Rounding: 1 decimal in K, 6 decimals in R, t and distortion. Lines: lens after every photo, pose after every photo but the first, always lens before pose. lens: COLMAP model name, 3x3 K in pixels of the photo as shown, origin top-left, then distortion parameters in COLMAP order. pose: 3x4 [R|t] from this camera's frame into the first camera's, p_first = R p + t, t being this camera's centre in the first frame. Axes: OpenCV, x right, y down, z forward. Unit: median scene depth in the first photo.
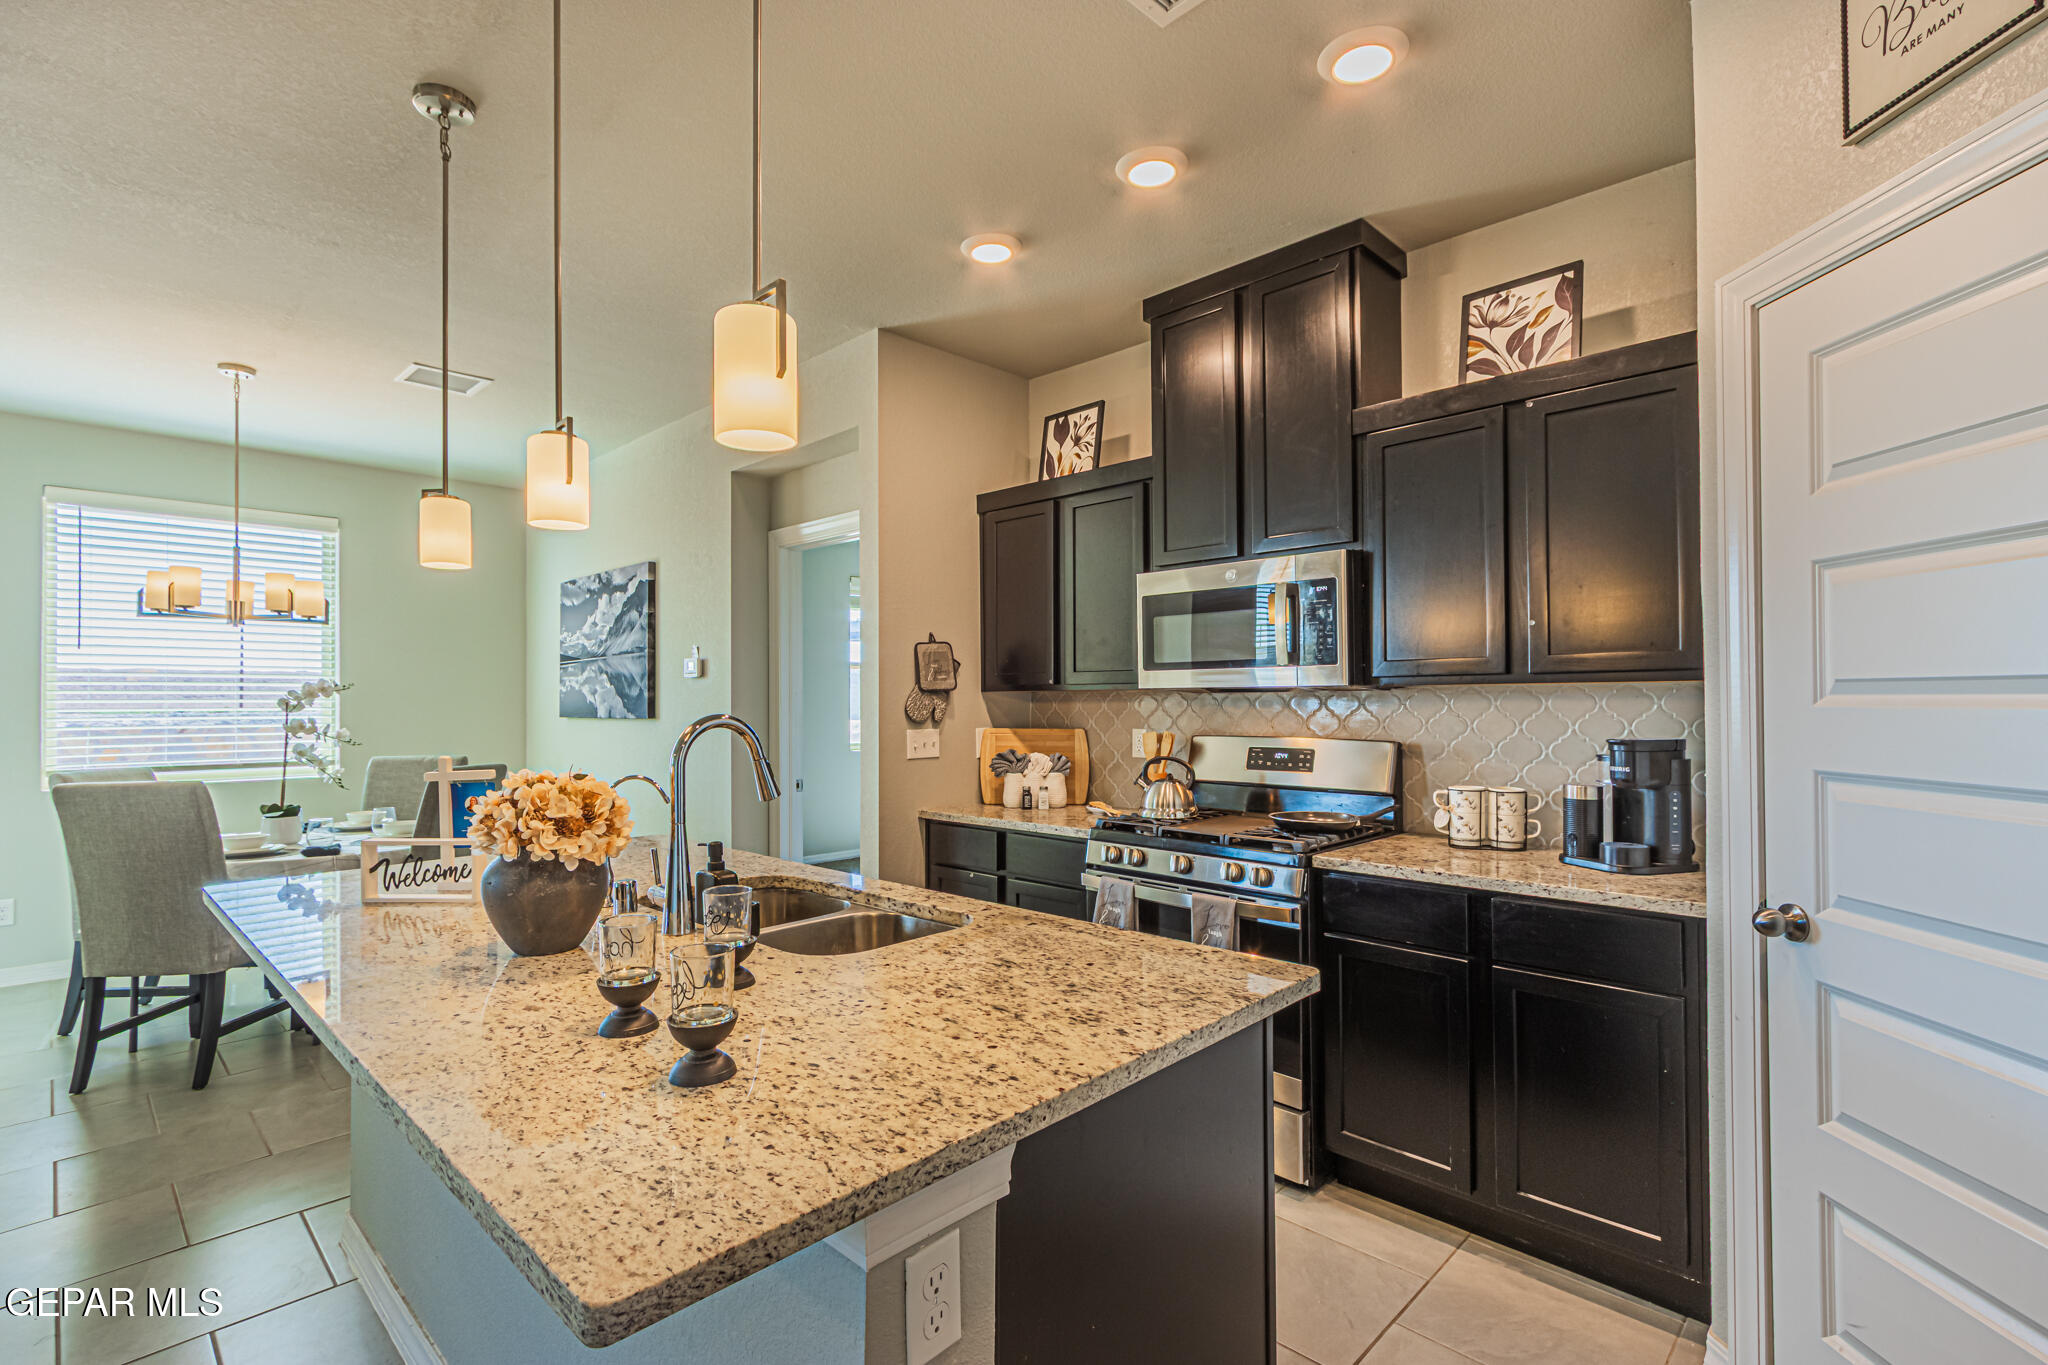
lens RADIAL K [[942.2, 0, 1013.8], [0, 942.2, 692.5], [0, 0, 1]] dist [0.002891, -0.000061]
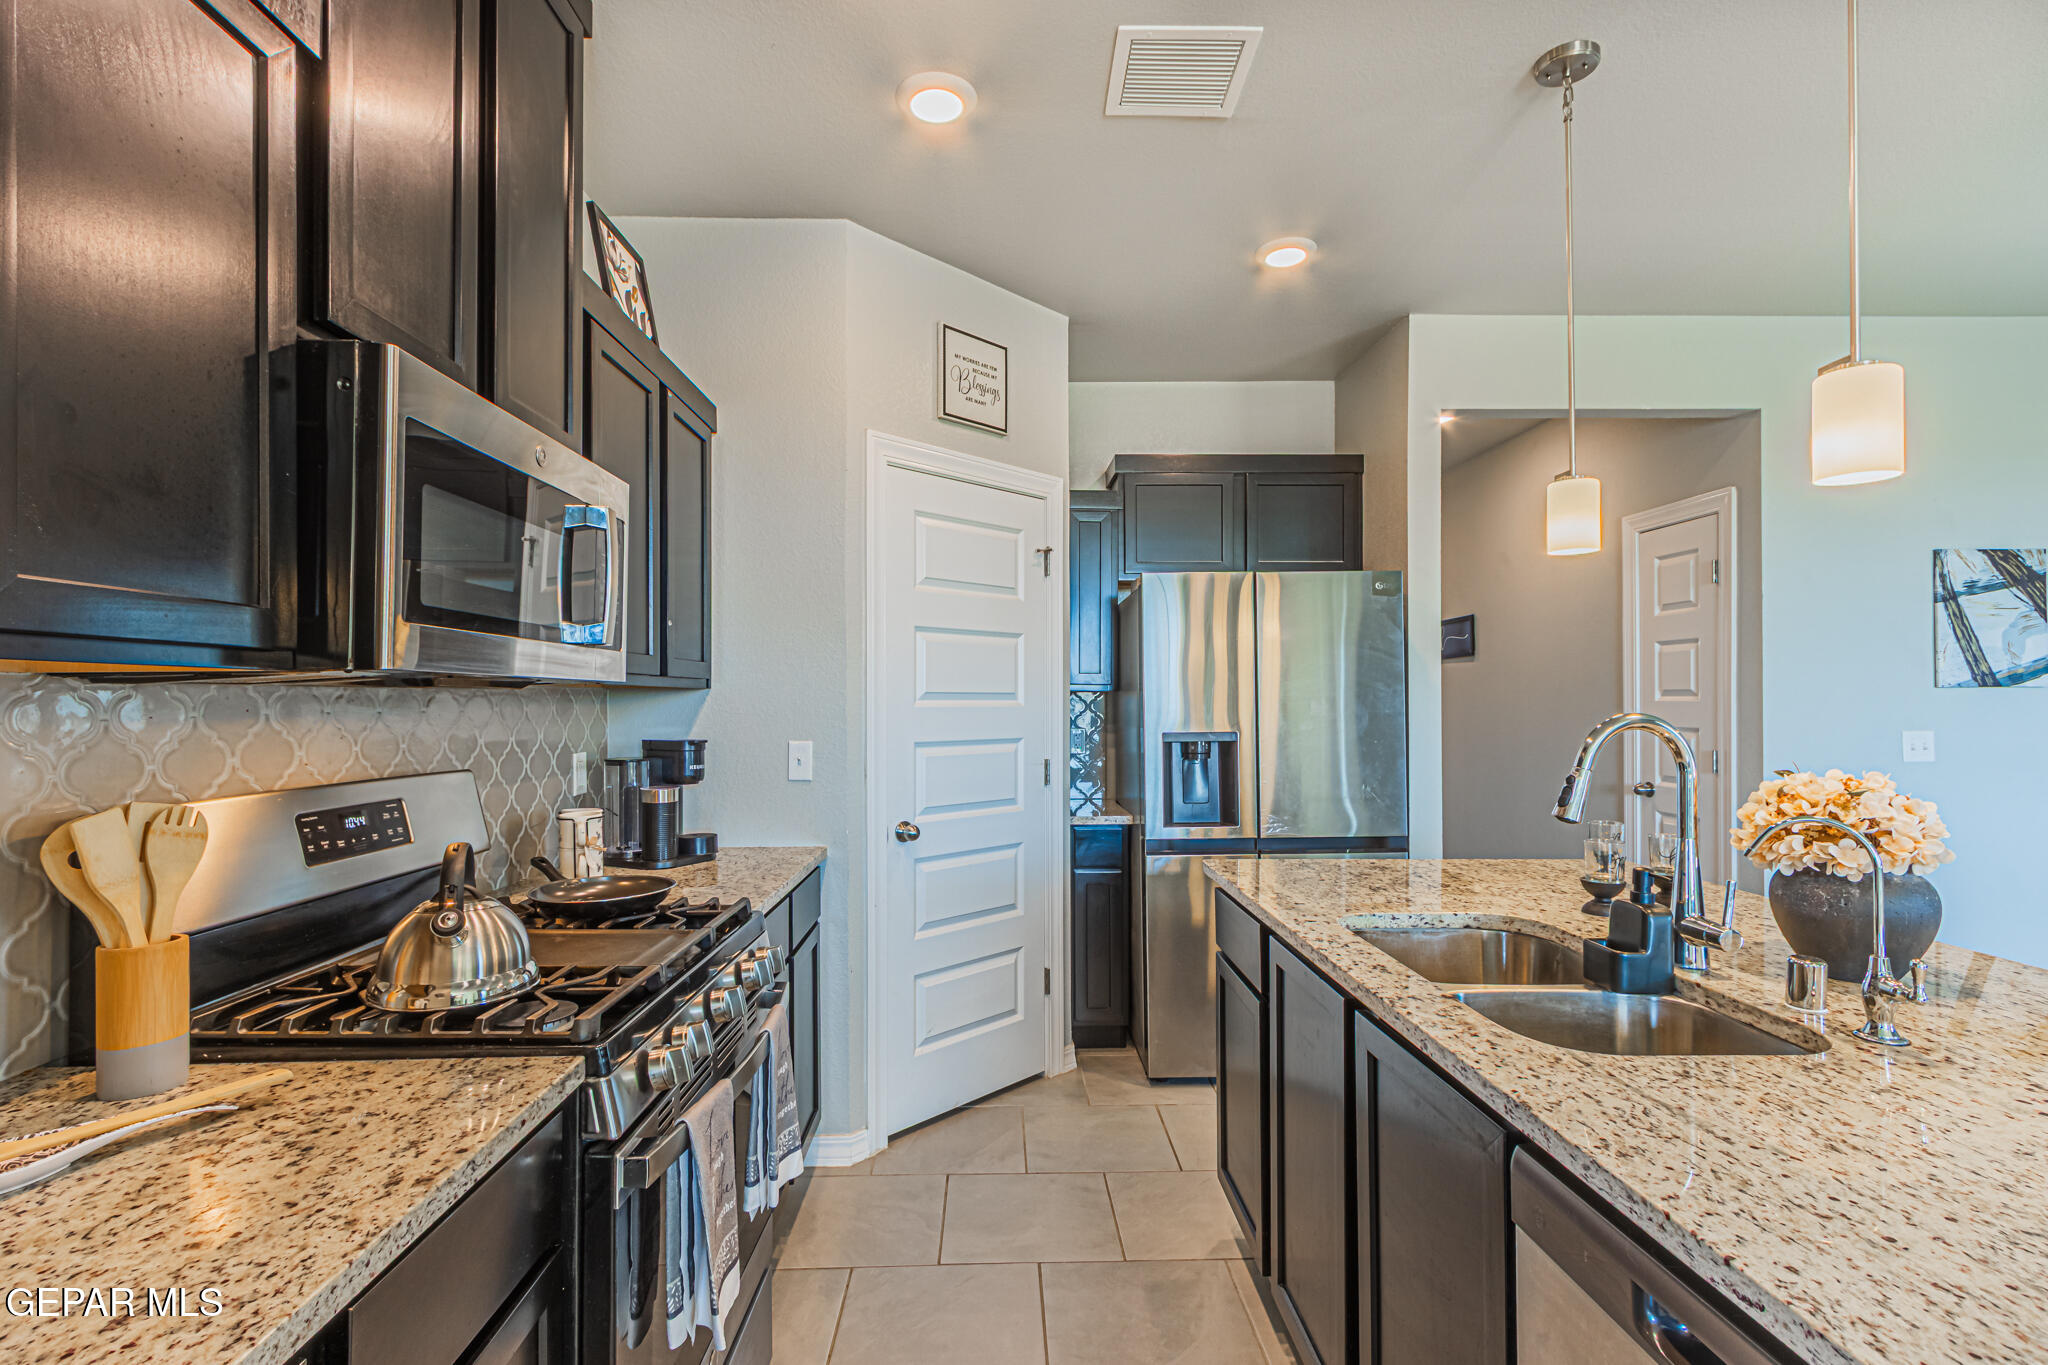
lens RADIAL K [[945.8, 0, 1006.4], [0, 945.8, 691.9], [0, 0, 1]] dist [0.000685, -0.000542]
pose [[-0.708979, 0.014734, 0.705075, -0.267223], [0.001086, 0.999803, -0.019801, 0.011300], [-0.705228, -0.013273, -0.708856, 1.049612]]
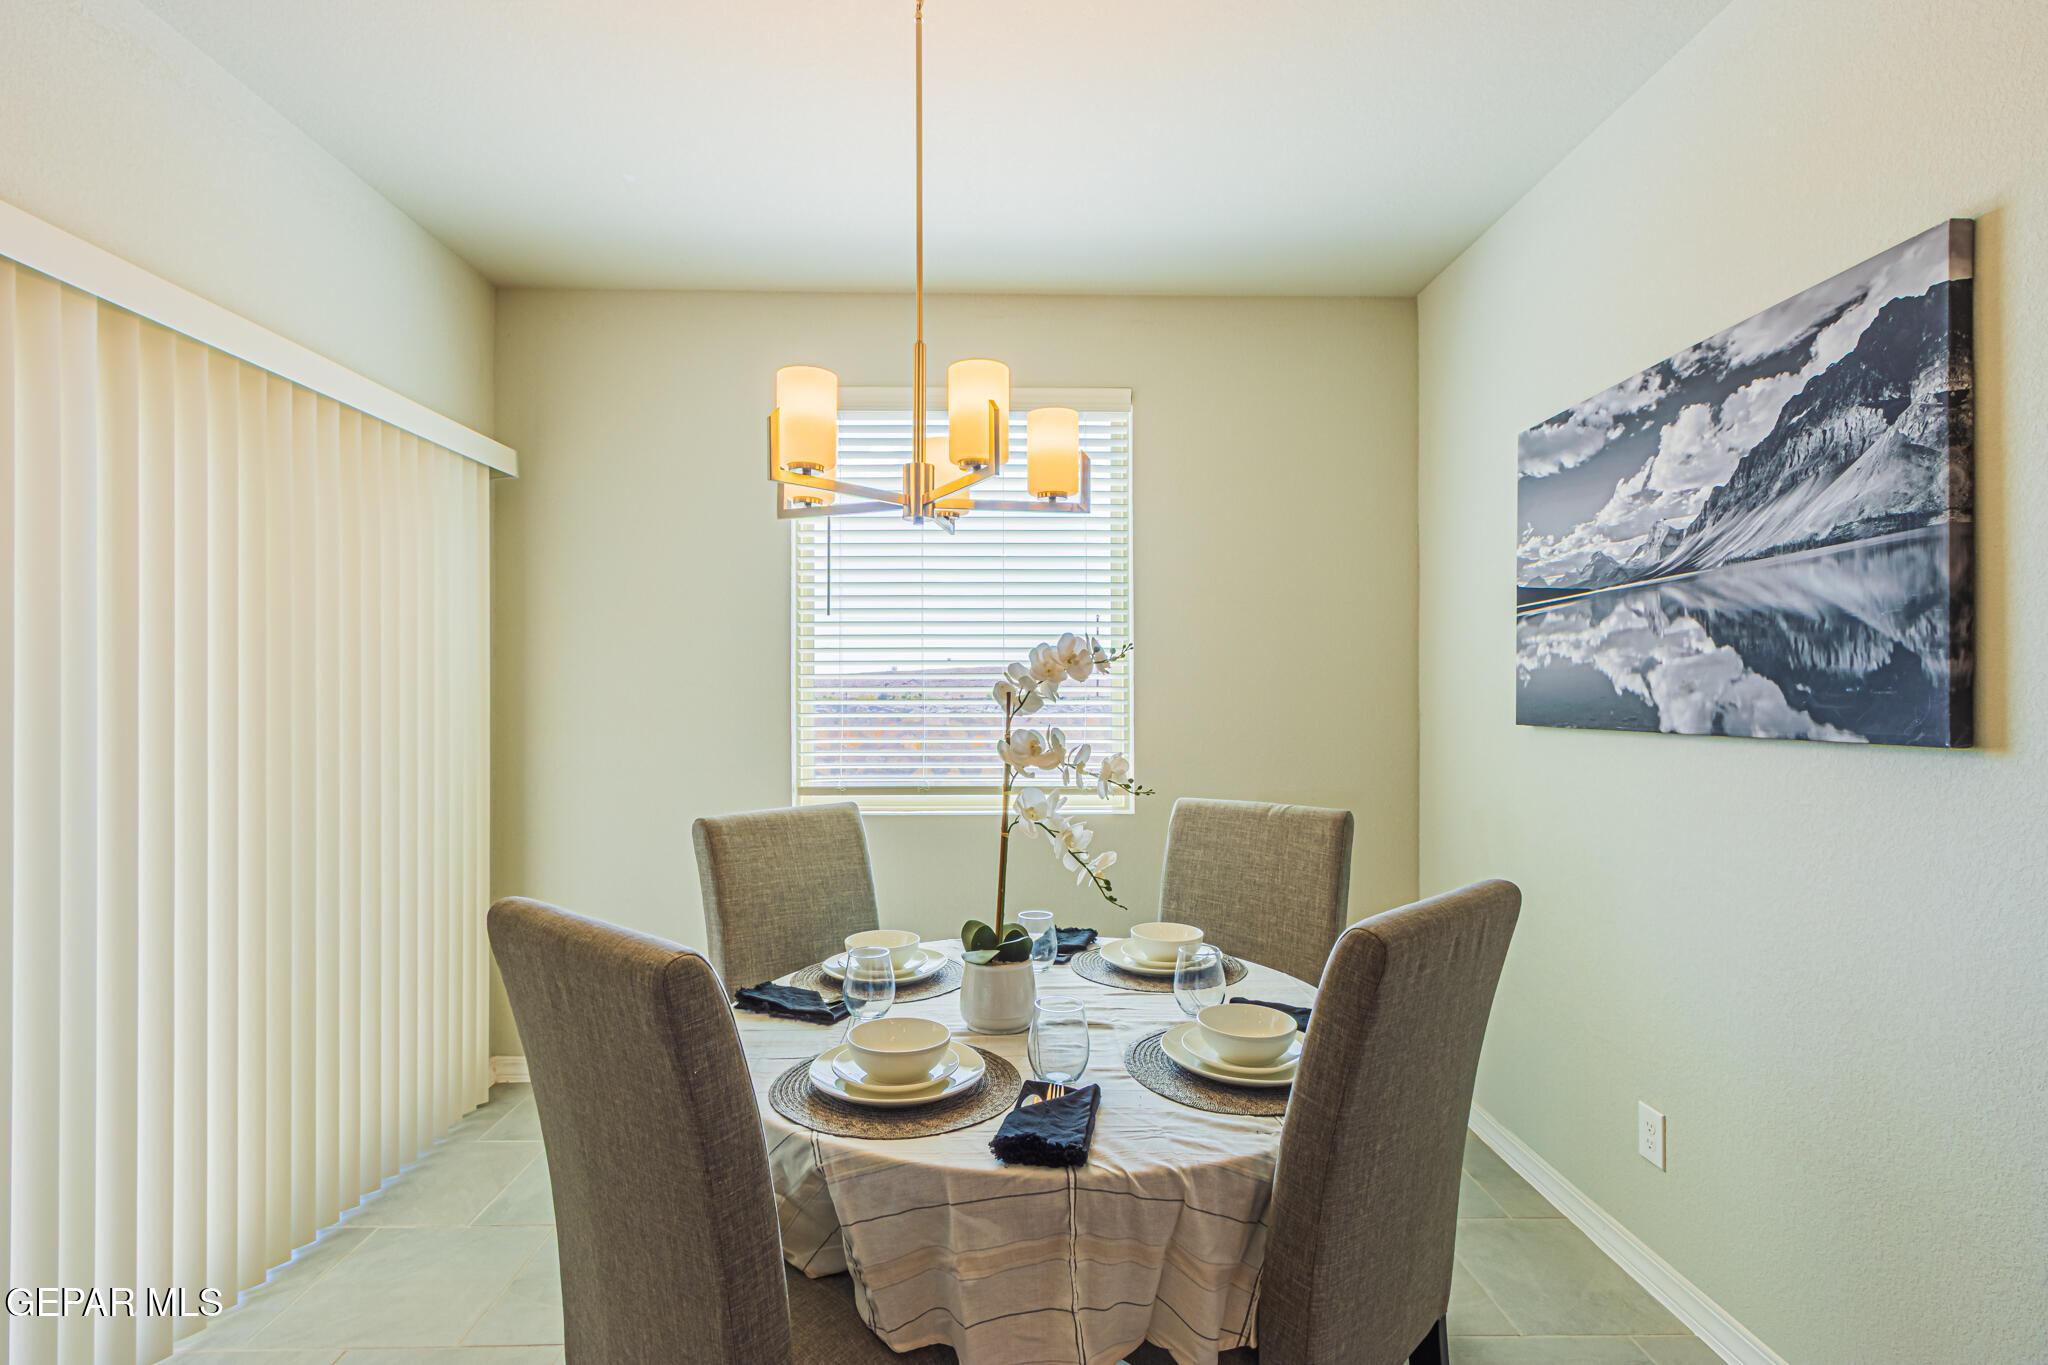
lens RADIAL K [[945.8, 0, 1006.4], [0, 945.8, 691.9], [0, 0, 1]] dist [0.000685, -0.000542]
pose [[0.709626, 0.001952, -0.704576, -0.561037], [0.006016, 0.999943, 0.008829, 0.008178], [0.704553, -0.010505, 0.709573, 0.833361]]
